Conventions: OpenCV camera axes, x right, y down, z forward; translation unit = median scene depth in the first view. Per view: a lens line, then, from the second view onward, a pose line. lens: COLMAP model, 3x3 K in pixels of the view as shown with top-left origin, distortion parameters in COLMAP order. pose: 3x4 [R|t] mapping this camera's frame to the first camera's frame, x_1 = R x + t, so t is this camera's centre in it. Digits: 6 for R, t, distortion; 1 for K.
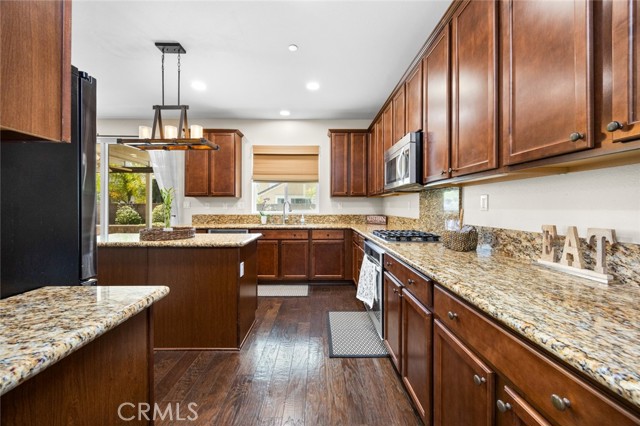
lens RADIAL K [[250.2, 0, 318.7], [0, 250.2, 209.7], [0, 0, 1]] dist [-0.001155, -0.000005]
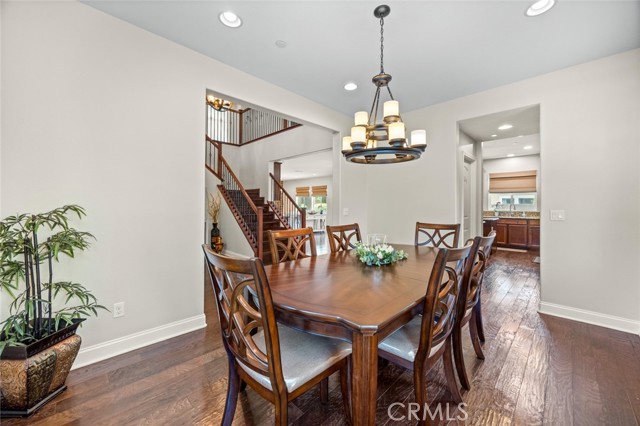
lens RADIAL K [[250.2, 0, 321.2], [0, 250.2, 208.6], [0, 0, 1]] dist [-0.001155, -0.000005]
pose [[0.707710, -0.000261, -0.706503, 0.164670], [-0.003123, 0.999989, -0.003497, 0.011052], [0.706496, 0.004681, 0.707701, -1.204496]]
